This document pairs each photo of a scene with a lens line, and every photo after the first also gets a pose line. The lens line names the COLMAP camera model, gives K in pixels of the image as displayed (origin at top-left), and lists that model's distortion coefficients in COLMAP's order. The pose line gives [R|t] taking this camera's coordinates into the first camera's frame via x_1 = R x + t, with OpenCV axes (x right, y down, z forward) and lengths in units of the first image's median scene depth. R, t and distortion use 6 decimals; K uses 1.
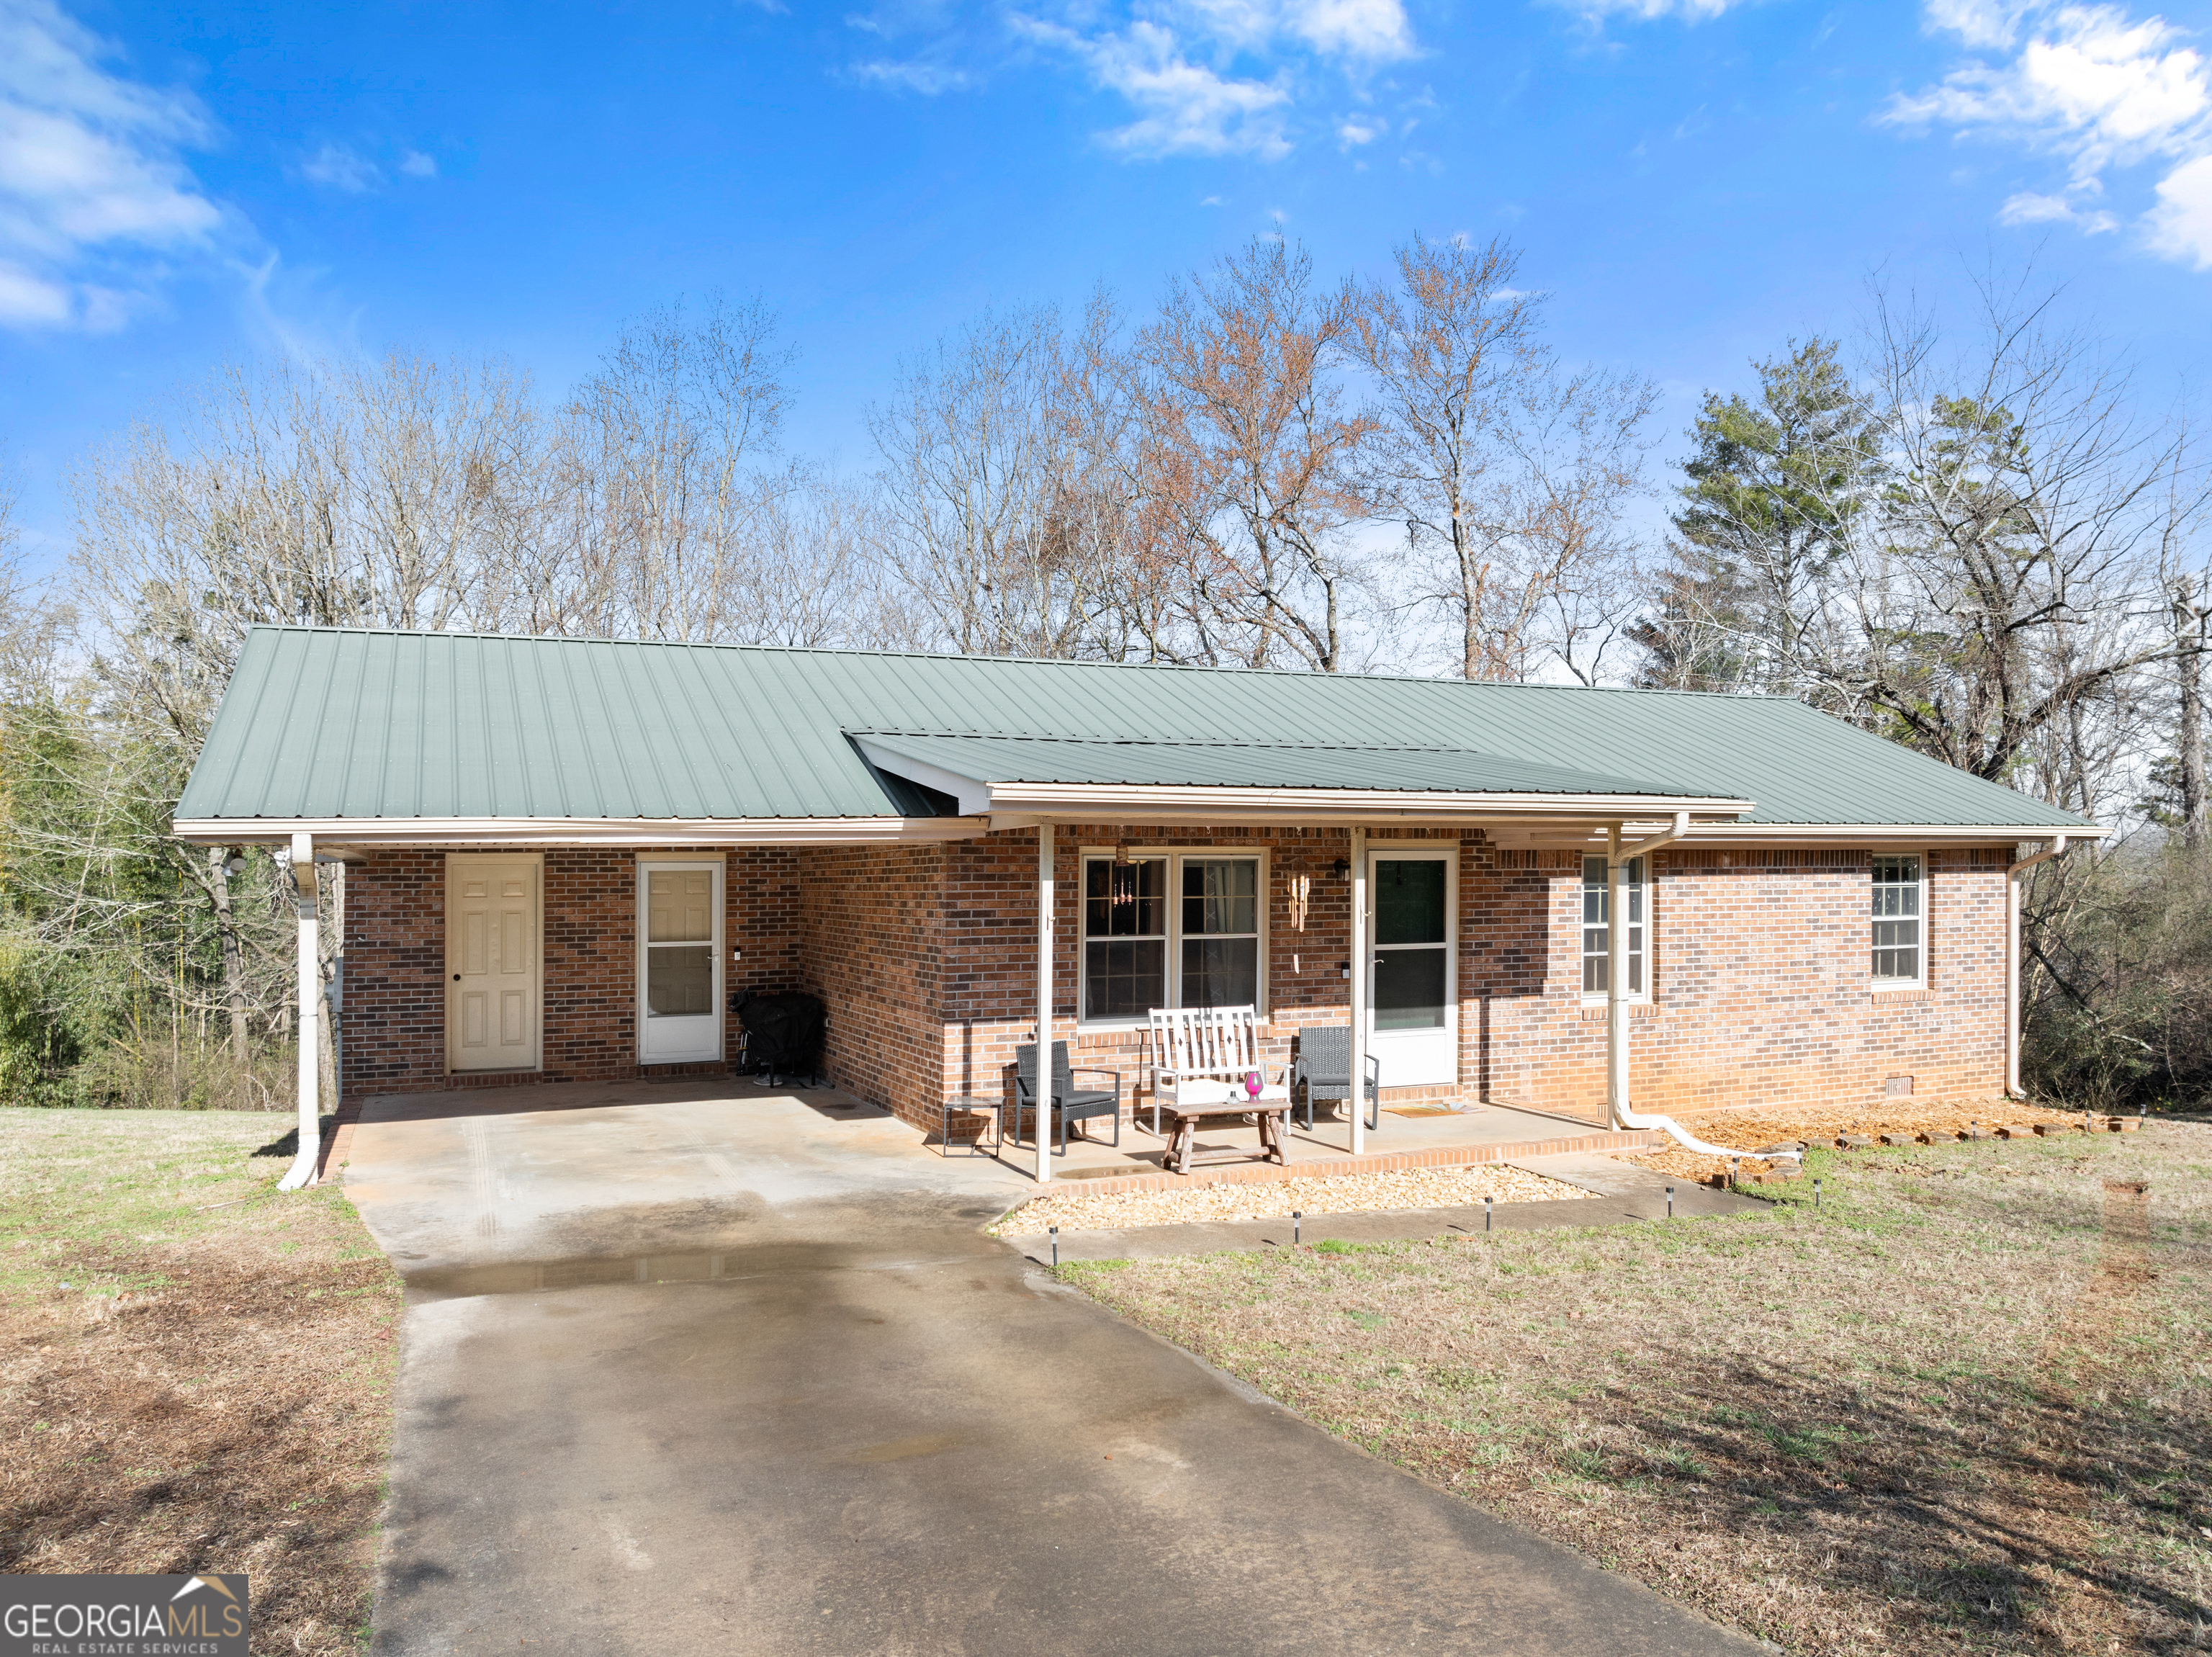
lens RADIAL K [[1587.8, 0, 1154.2], [0, 1587.8, 834.6], [0, 0, 1]] dist [-0.010401, -0.010946]
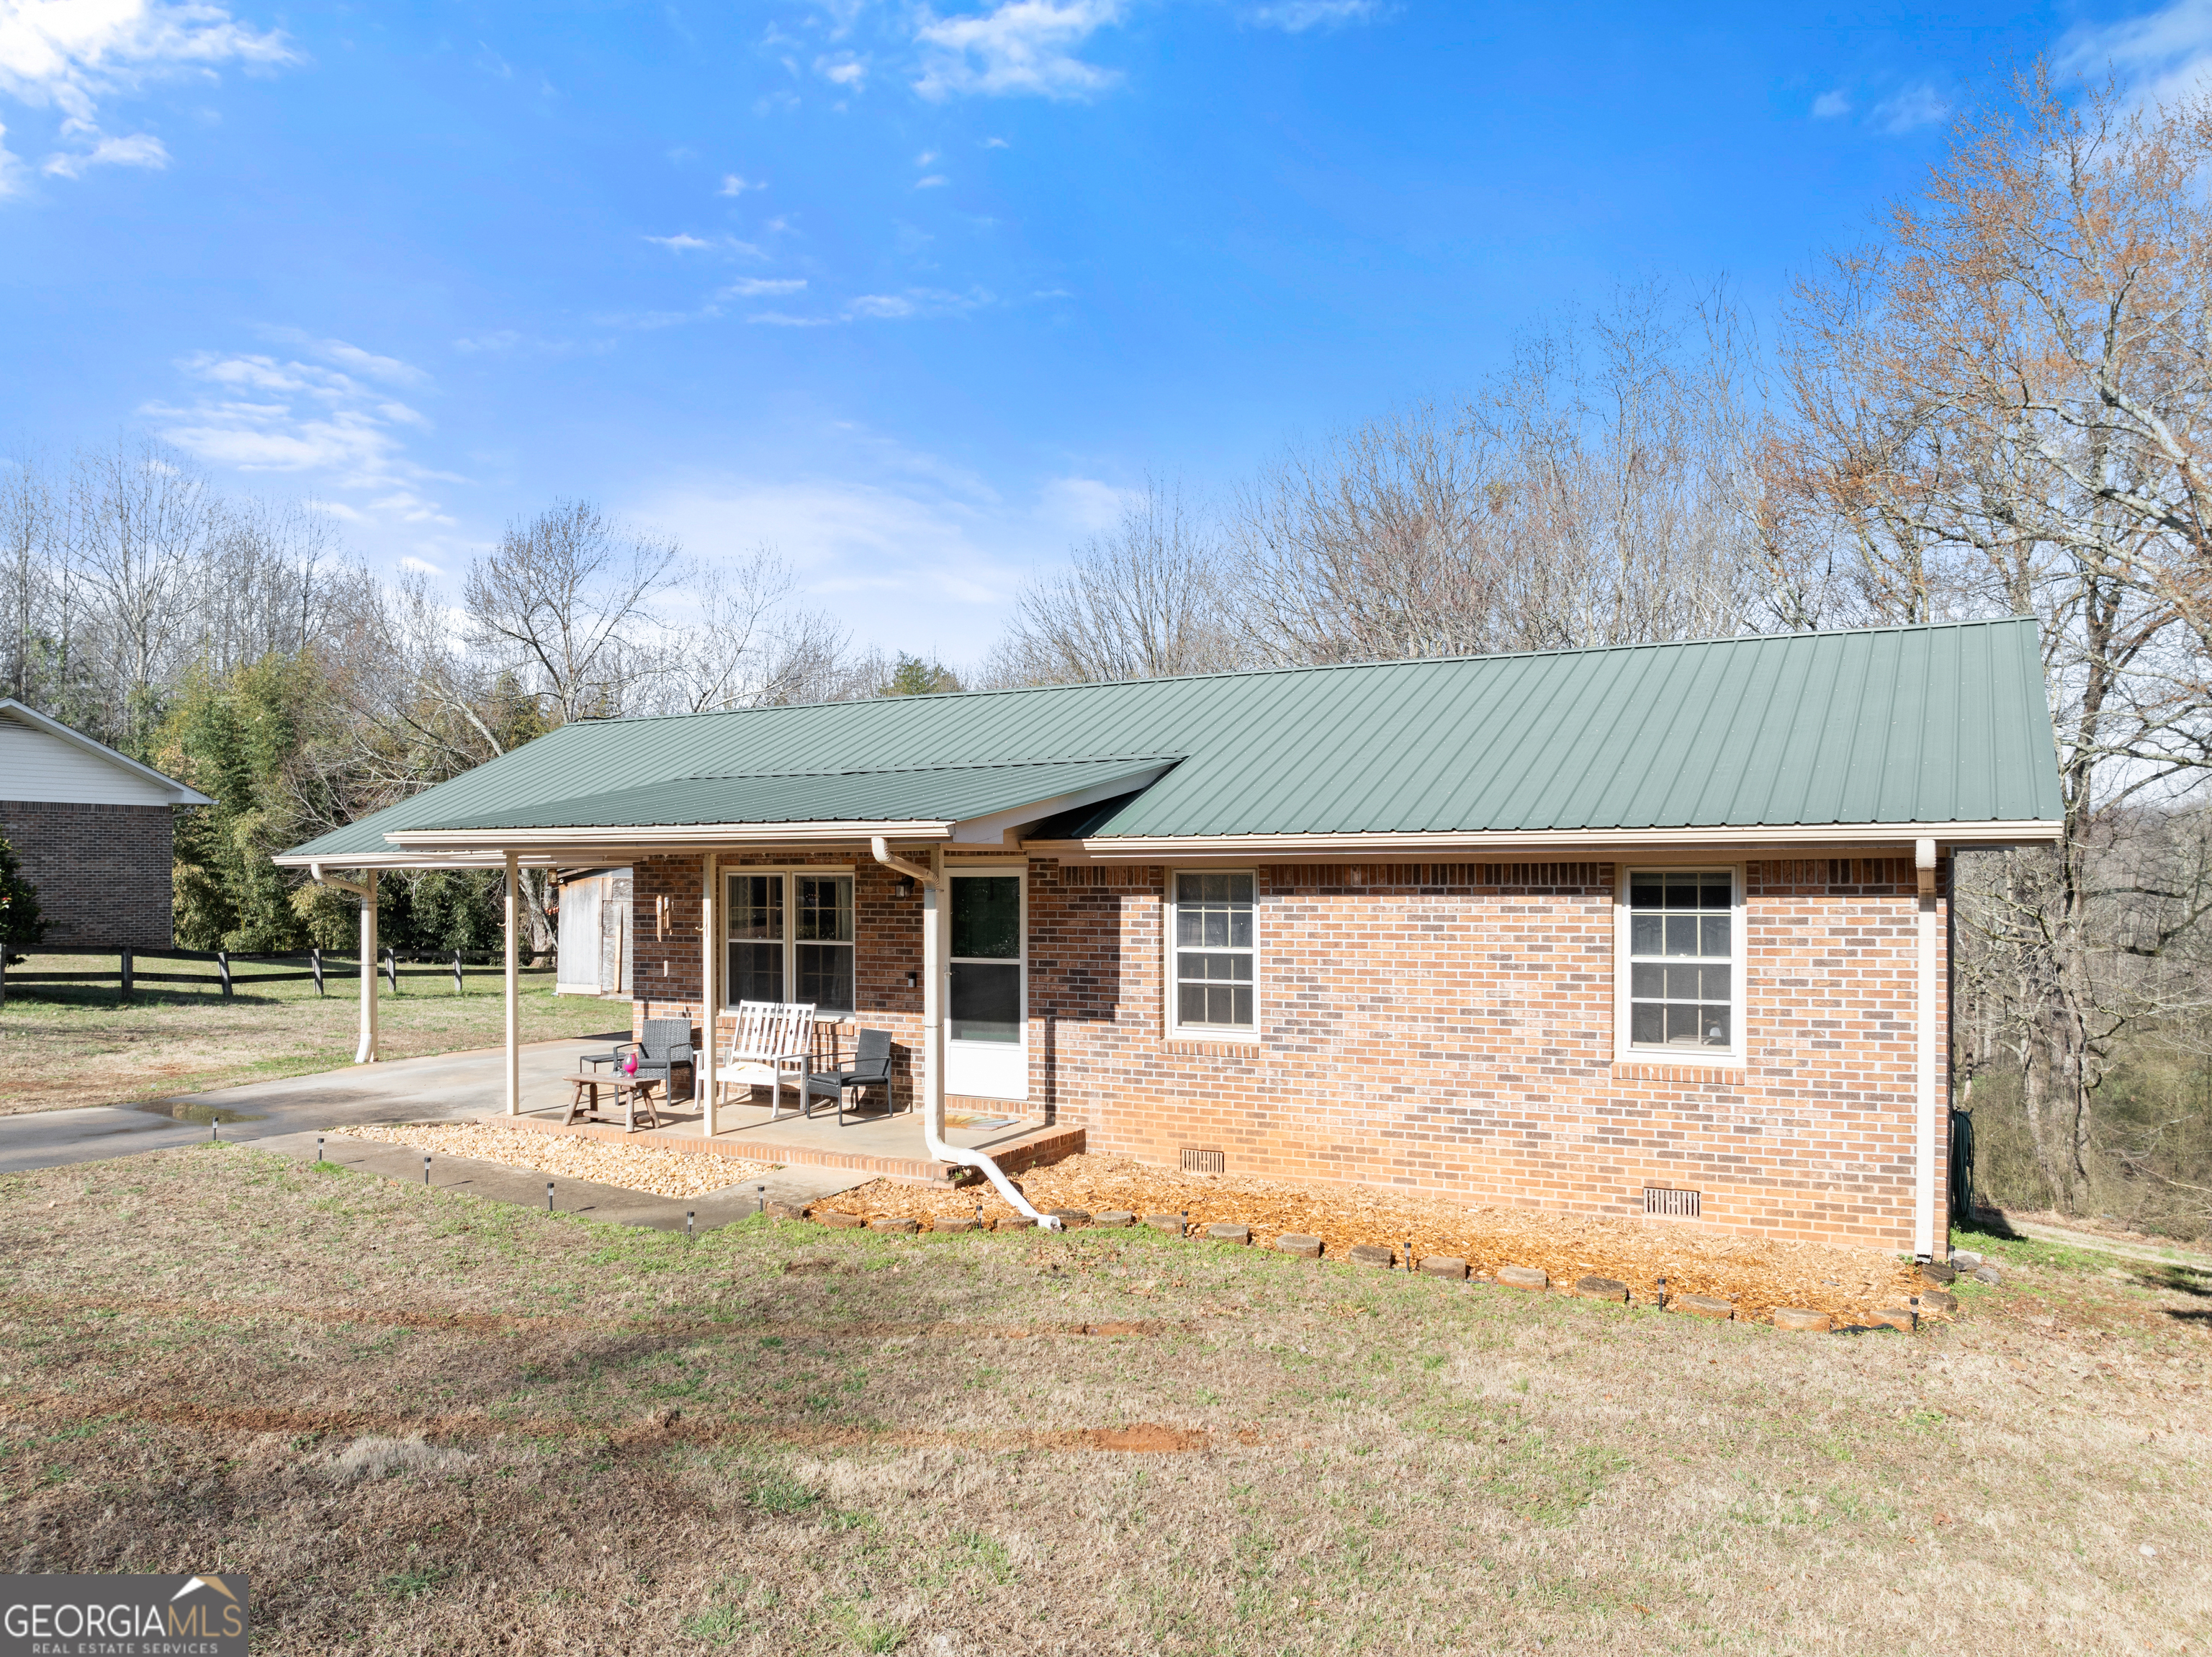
lens RADIAL K [[1587.8, 0, 1154.2], [0, 1587.8, 834.6], [0, 0, 1]] dist [-0.010401, -0.010946]
pose [[0.605991, -0.015628, -0.795318, 1.006714], [0.019145, 0.999804, -0.005058, -0.003621], [0.795241, -0.012161, 0.606171, 0.451927]]
